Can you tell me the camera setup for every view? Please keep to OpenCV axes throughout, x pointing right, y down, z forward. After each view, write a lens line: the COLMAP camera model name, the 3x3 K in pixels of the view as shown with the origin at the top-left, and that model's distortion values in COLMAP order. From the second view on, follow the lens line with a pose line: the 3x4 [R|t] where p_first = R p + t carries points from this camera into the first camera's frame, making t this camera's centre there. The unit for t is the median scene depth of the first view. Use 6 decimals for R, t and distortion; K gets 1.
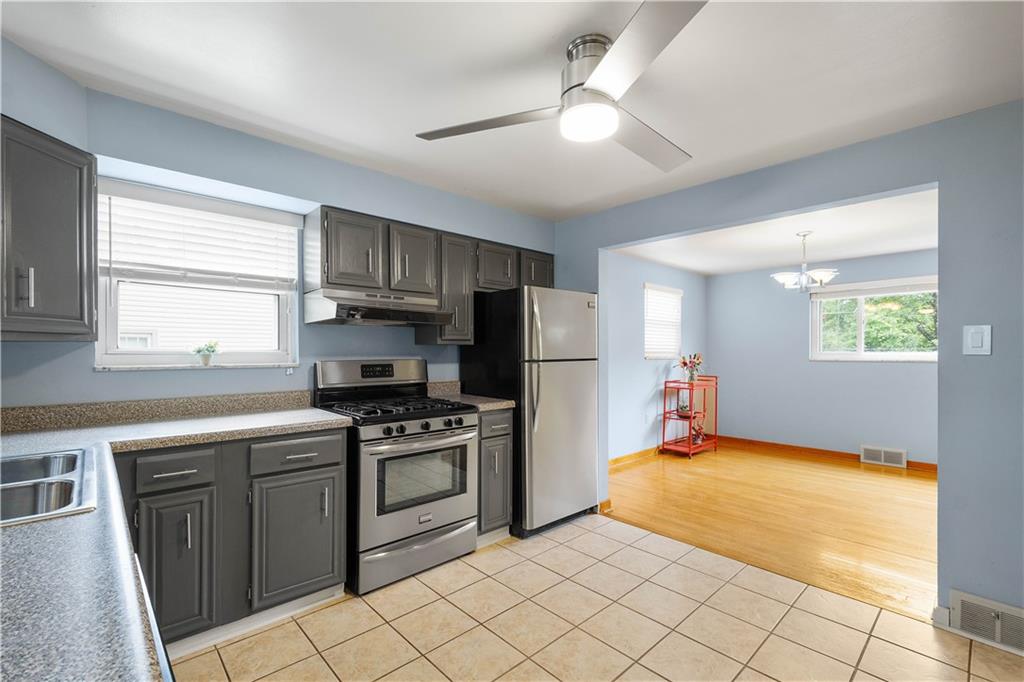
lens RADIAL K [[452.3, 0, 507.9], [0, 452.3, 351.5], [0, 0, 1]] dist [0.000005, -0.000303]
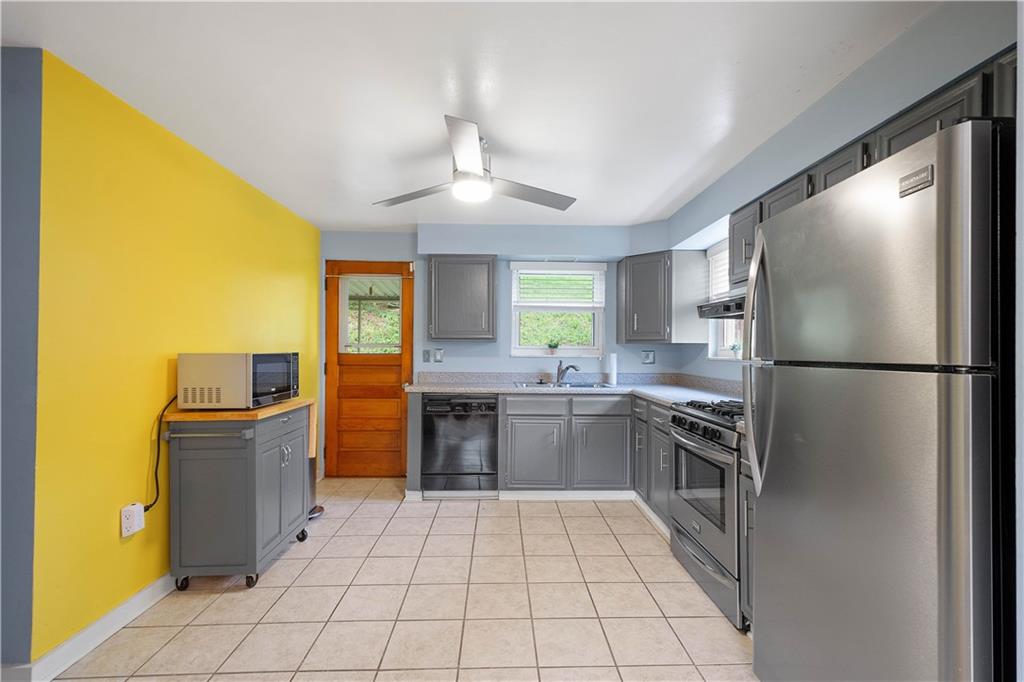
lens RADIAL K [[440.3, 0, 510.3], [0, 440.3, 348.1], [0, 0, 1]] dist [0.000043, -0.000075]
pose [[-0.659369, -0.008701, -0.751769, 0.662365], [-0.007922, 0.999958, -0.004626, 0.009161], [0.751777, 0.002906, -0.659411, 1.152251]]
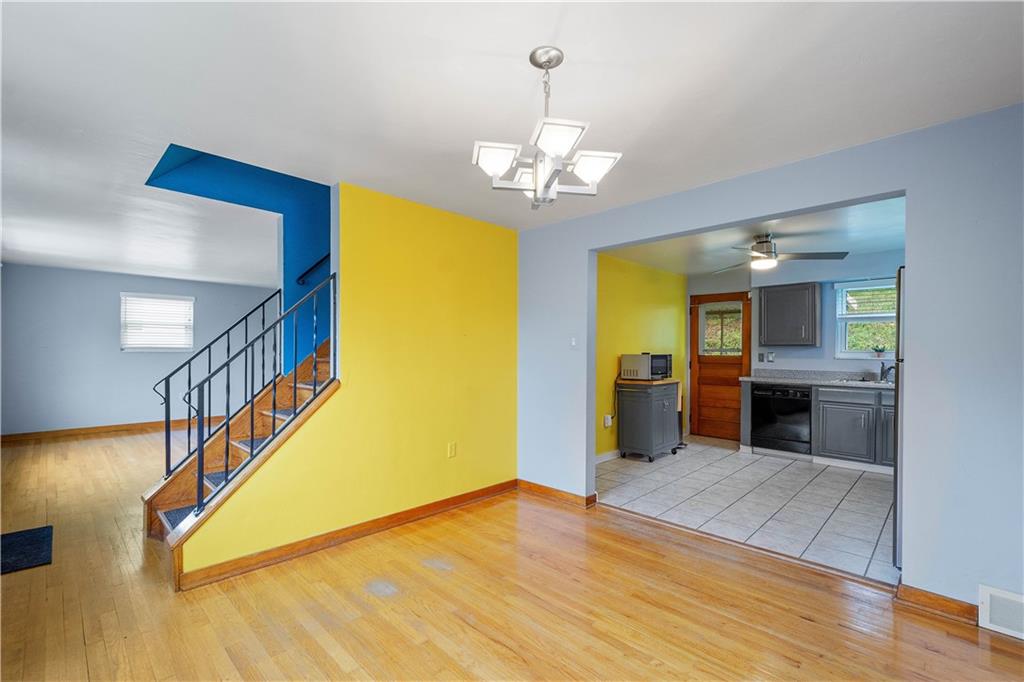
lens RADIAL K [[440.3, 0, 510.3], [0, 440.3, 348.1], [0, 0, 1]] dist [0.000043, -0.000075]
pose [[-0.999359, -0.008597, -0.034740, 0.984050], [-0.008412, 0.999950, -0.005455, 0.007900], [0.034785, -0.005160, -0.999382, 1.986457]]
